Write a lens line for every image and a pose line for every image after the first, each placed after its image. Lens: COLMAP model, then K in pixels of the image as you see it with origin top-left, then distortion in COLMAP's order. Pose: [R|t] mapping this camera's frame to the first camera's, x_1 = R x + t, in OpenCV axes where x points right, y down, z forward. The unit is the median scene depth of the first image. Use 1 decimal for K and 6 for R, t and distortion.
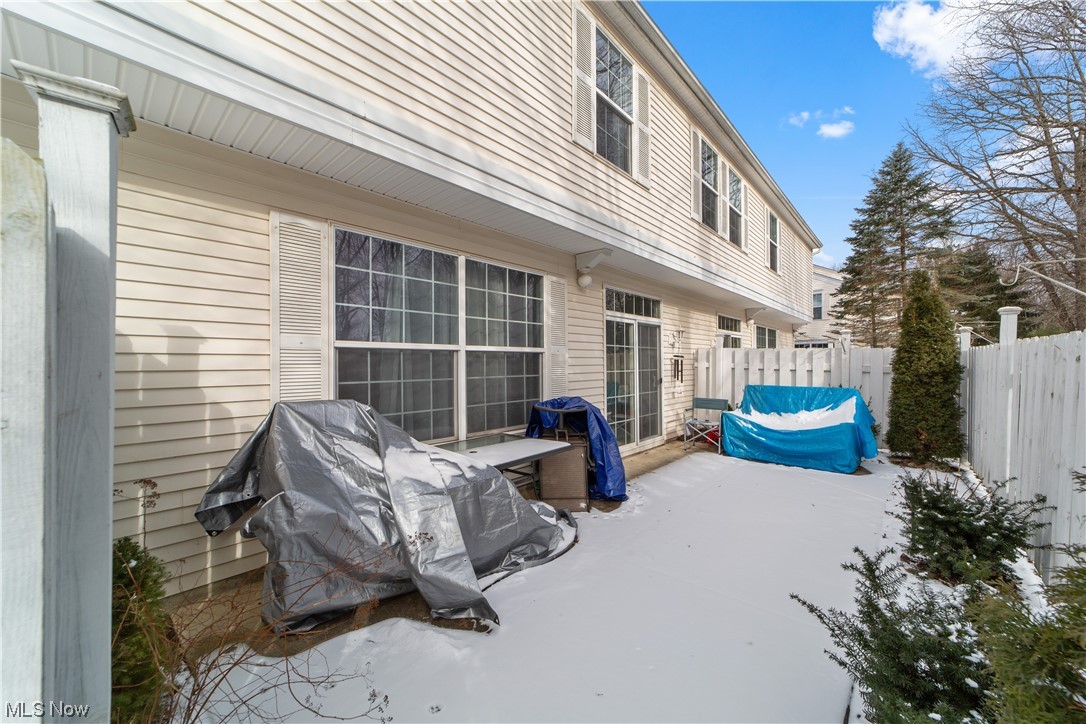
lens RADIAL K [[420.3, 0, 542.2], [0, 420.3, 359.4], [0, 0, 1]] dist [-0.015794, 0.006871]
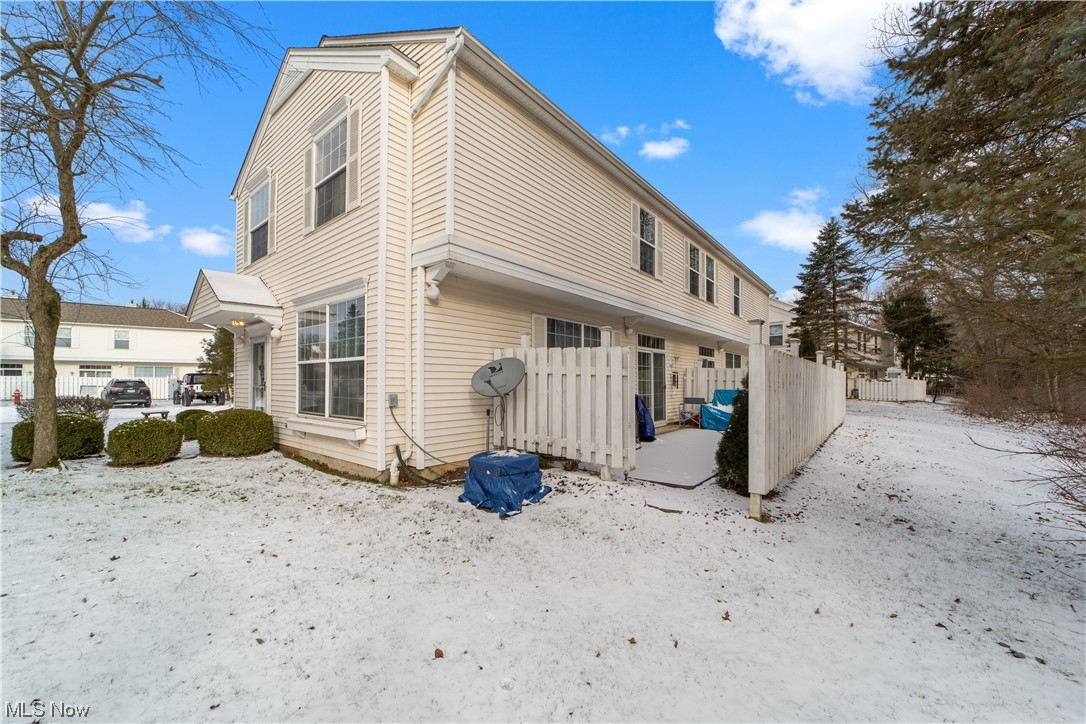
lens RADIAL K [[420.3, 0, 542.6], [0, 420.3, 372.5], [0, 0, 1]] dist [-0.015794, 0.006871]
pose [[0.999183, 0.008484, 0.039510, -0.266973], [-0.007899, 0.999857, -0.014939, 0.021674], [-0.039631, 0.014614, 0.999108, -0.640298]]
